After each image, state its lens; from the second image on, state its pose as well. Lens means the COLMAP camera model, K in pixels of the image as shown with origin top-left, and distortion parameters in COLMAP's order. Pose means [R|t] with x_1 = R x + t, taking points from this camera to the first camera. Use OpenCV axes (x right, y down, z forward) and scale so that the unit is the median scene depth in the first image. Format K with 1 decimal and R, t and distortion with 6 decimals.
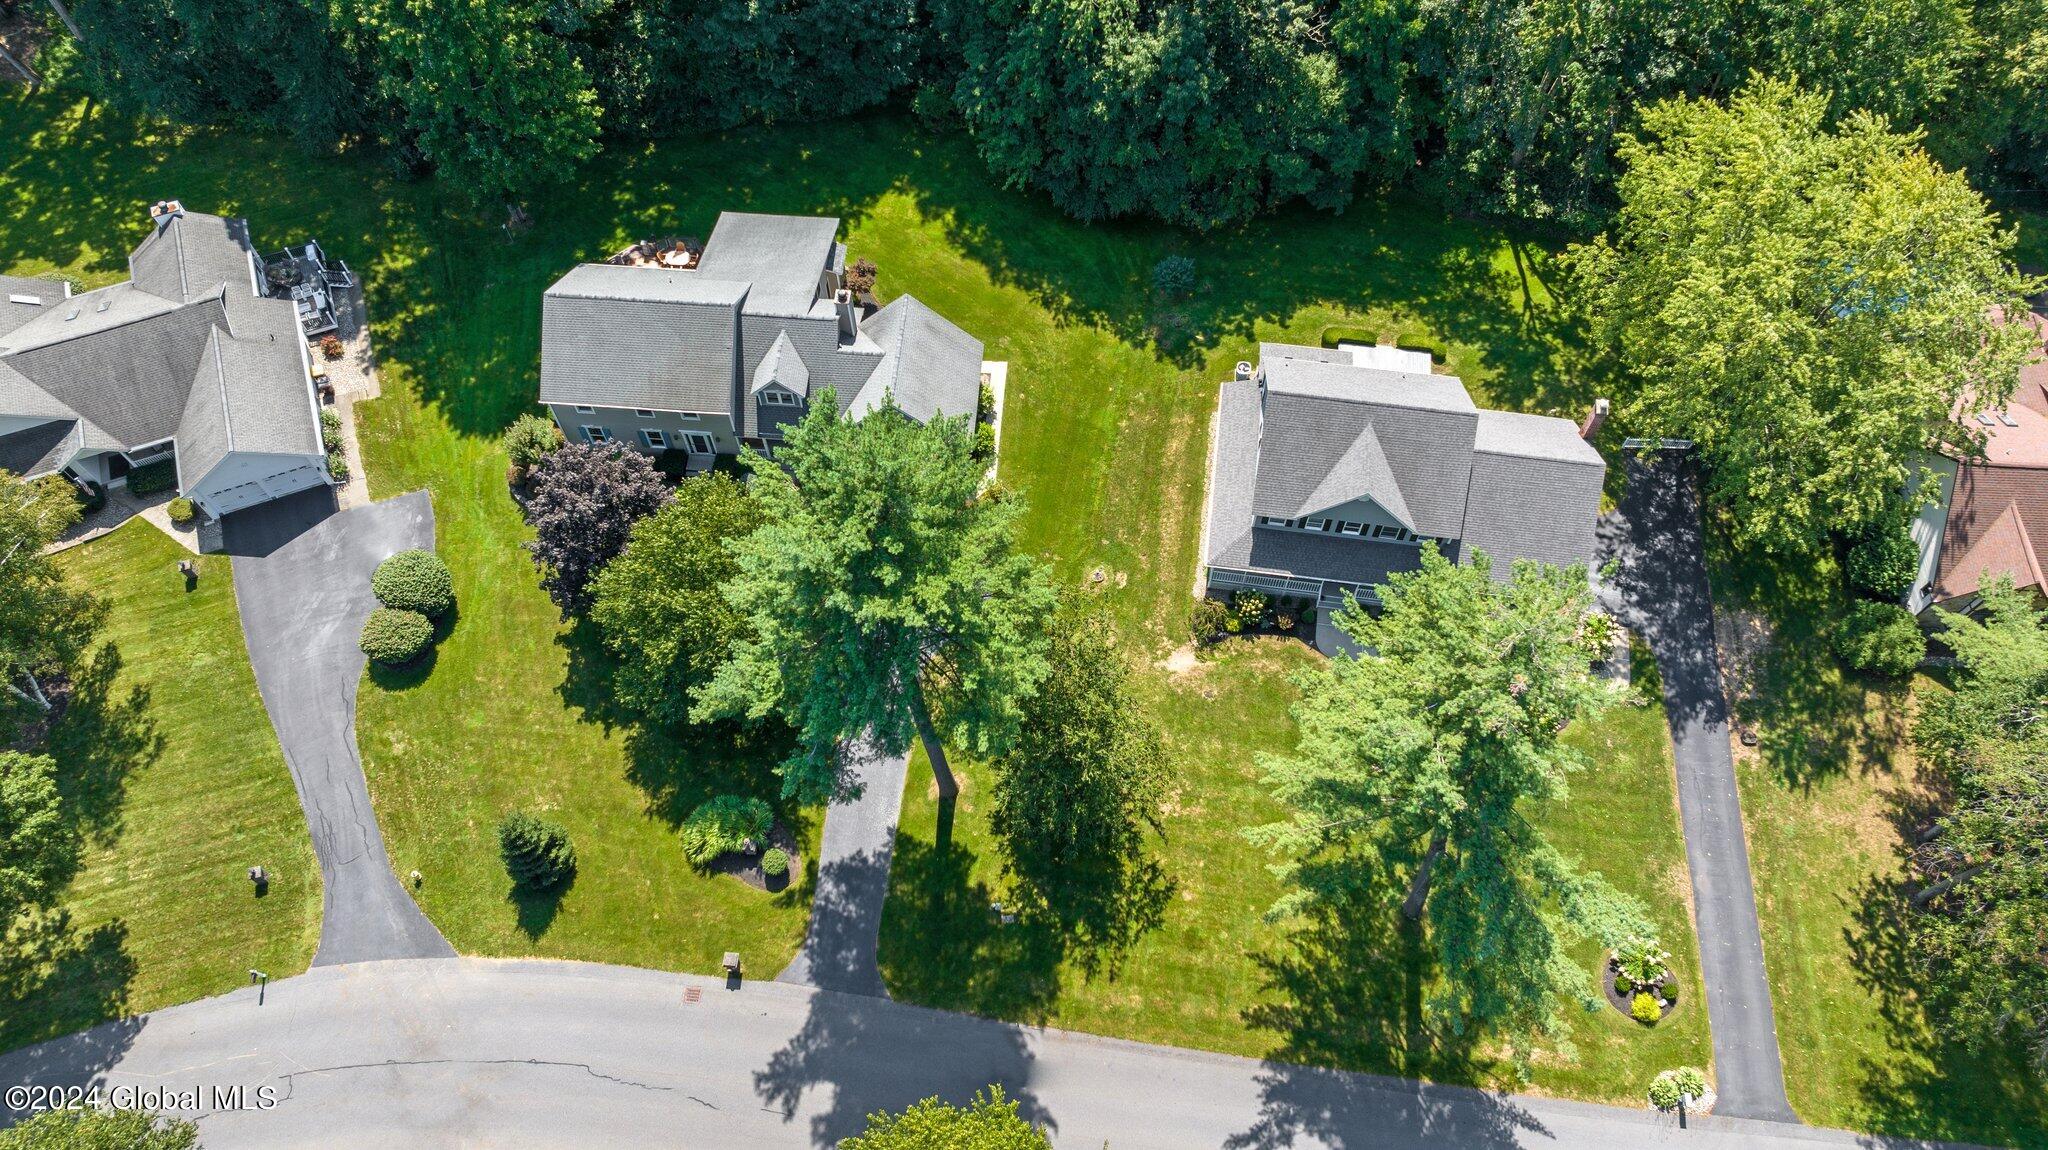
lens RADIAL K [[1411.2, 0, 1026.0], [0, 1411.2, 571.5], [0, 0, 1]] dist [-0.035237, 0.025583]
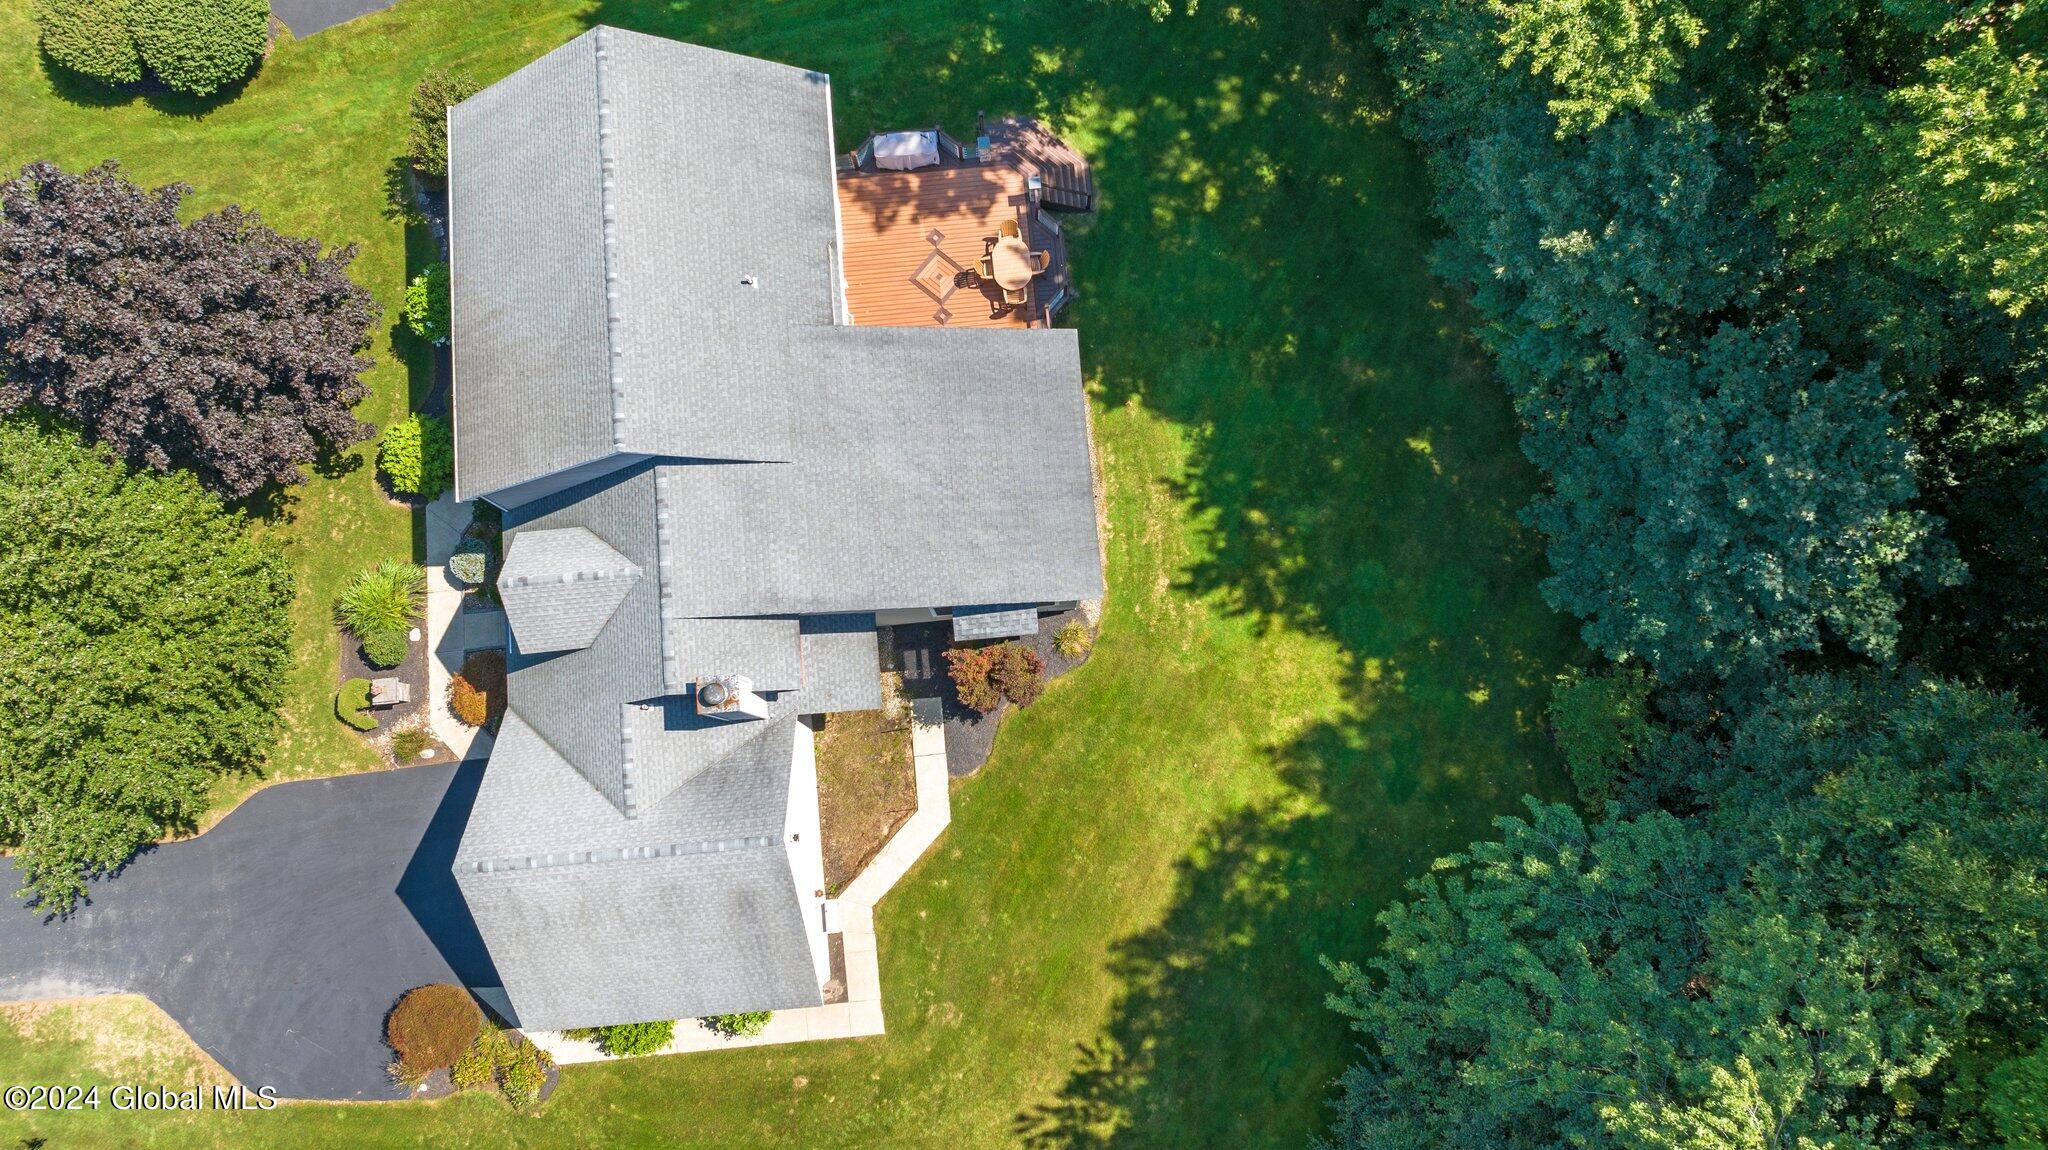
lens RADIAL K [[1404.6, 0, 1023.7], [0, 1404.6, 567.2], [0, 0, 1]] dist [-0.028224, 0.006196]
pose [[0.168442, 0.973113, -0.157094, -0.086281], [-0.866061, 0.222208, 0.447841, -0.456863], [0.470708, 0.060618, 0.880204, 0.675111]]
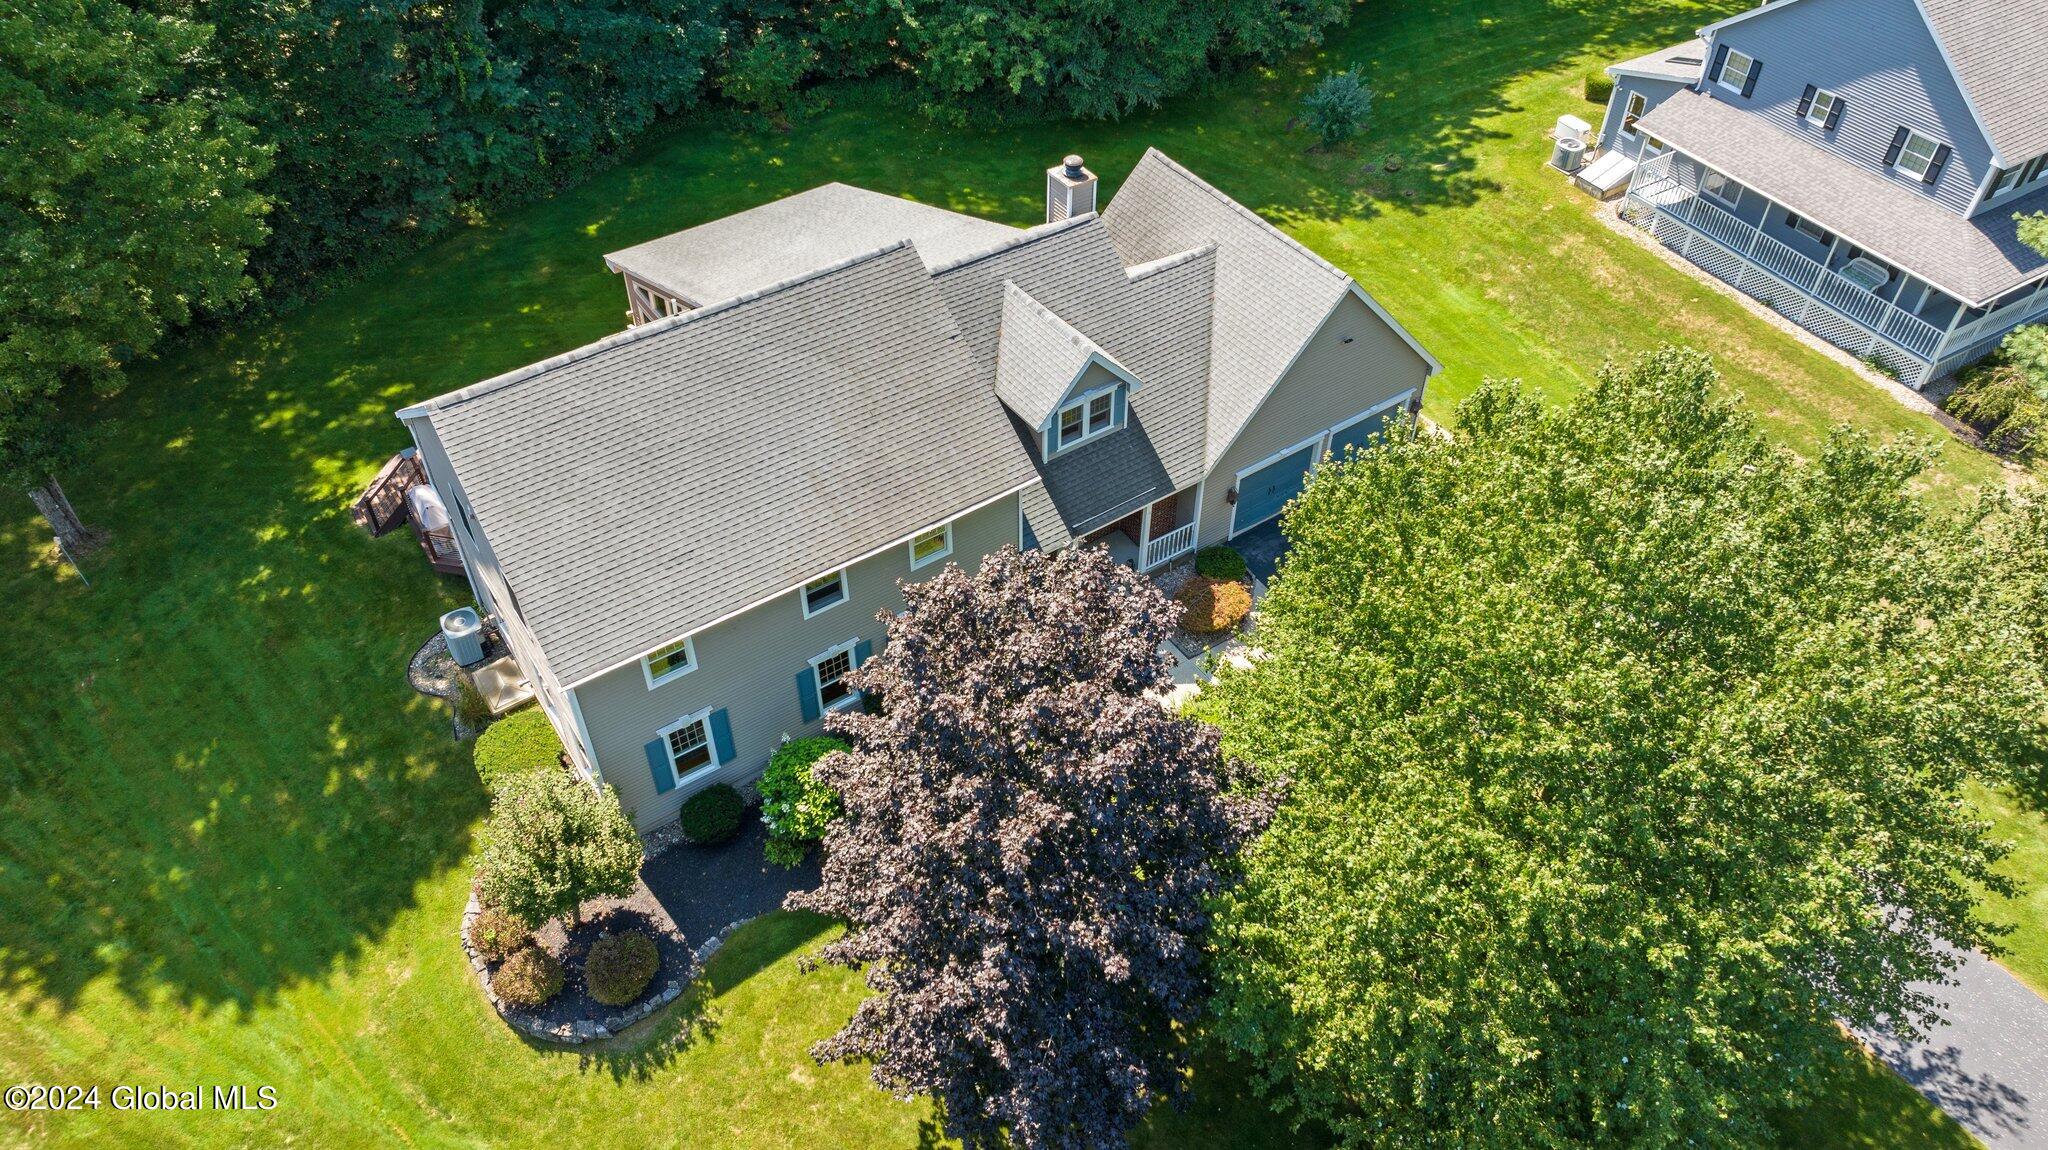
lens RADIAL K [[1448.1, 0, 1026.1], [0, 1448.1, 561.4], [0, 0, 1]] dist [-0.024939, 0.032525]
pose [[0.778532, -0.428517, 0.458541, -0.396989], [0.545019, 0.823895, -0.155409, -0.032634], [-0.311195, 0.370904, 0.874979, 0.645801]]
